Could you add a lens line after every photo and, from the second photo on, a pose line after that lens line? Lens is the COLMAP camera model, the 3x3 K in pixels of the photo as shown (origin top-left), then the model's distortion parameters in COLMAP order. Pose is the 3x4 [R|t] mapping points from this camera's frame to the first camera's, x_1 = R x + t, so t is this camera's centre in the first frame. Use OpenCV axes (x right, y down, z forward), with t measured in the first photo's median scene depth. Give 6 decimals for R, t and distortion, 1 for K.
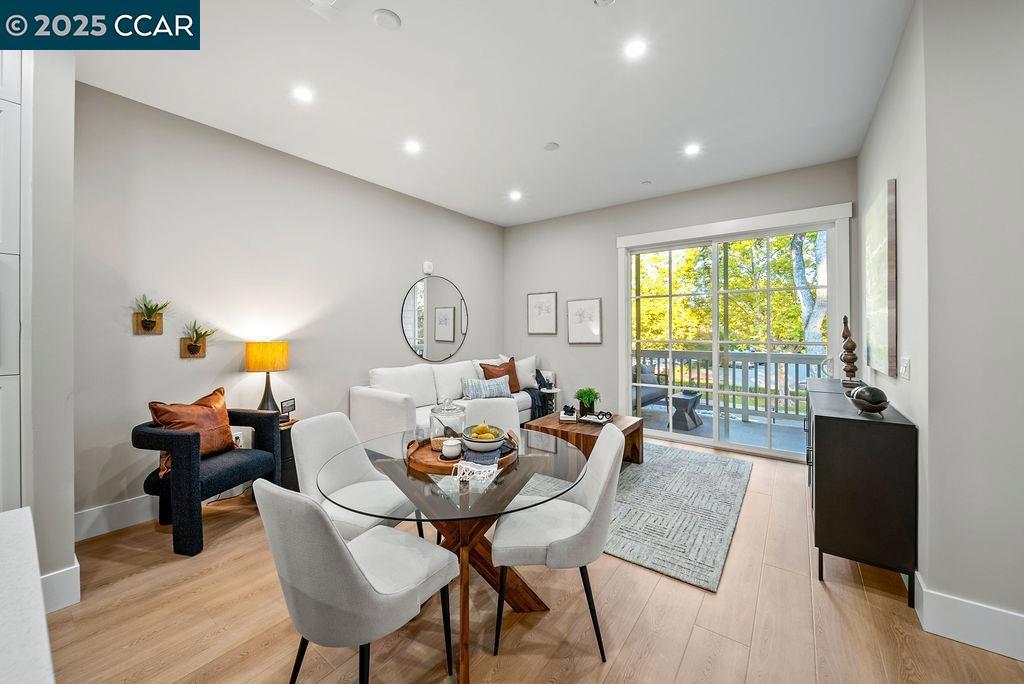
lens RADIAL K [[379.7, 0, 519.8], [0, 379.7, 330.1], [0, 0, 1]] dist [-0.000124, -0.000045]
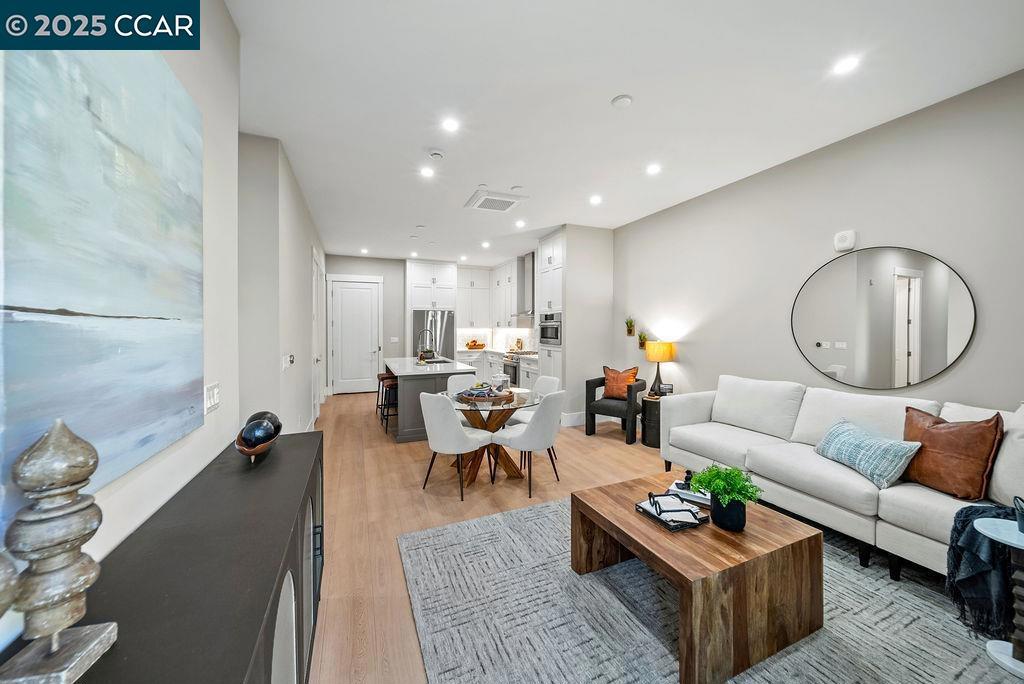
lens RADIAL K [[365.2, 0, 518.2], [0, 365.2, 334.3], [0, 0, 1]] dist [-0.001905, -0.000446]
pose [[-0.498237, 0.016509, -0.866883, 0.805880], [0.005306, 0.999858, 0.015992, -0.024033], [0.867024, 0.003369, -0.498254, 1.151471]]
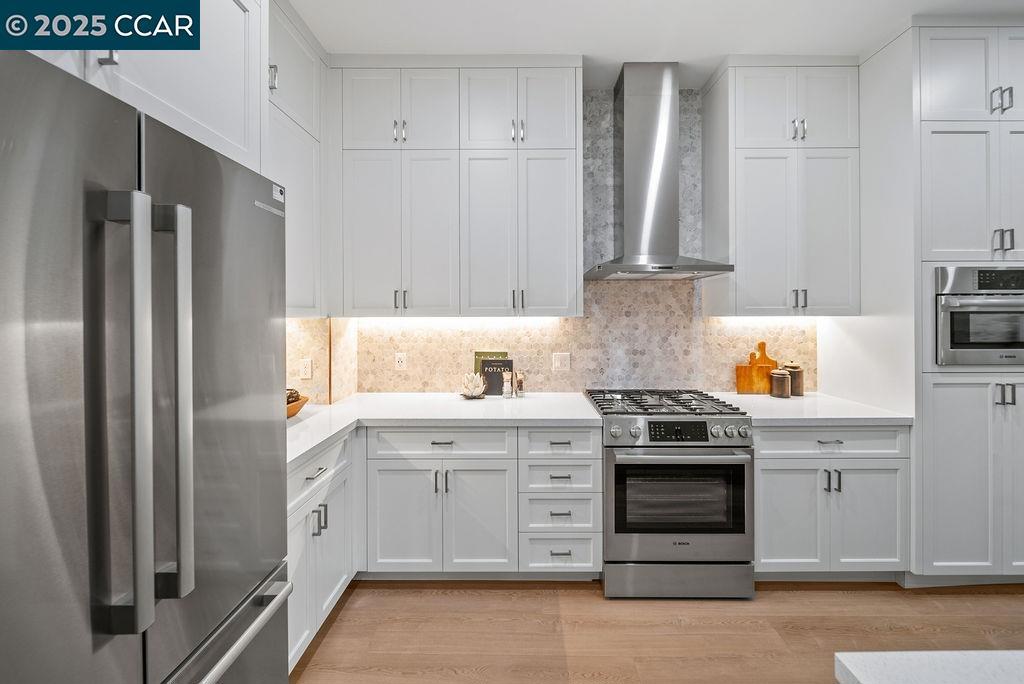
lens RADIAL K [[384.7, 0, 521.7], [0, 384.7, 315.2], [0, 0, 1]] dist [-0.000861, -0.000129]
pose [[0.584471, -0.002404, -0.811411, -0.713817], [0.005388, 0.999985, 0.000919, -0.027452], [0.811397, -0.004909, 0.584475, -0.482096]]
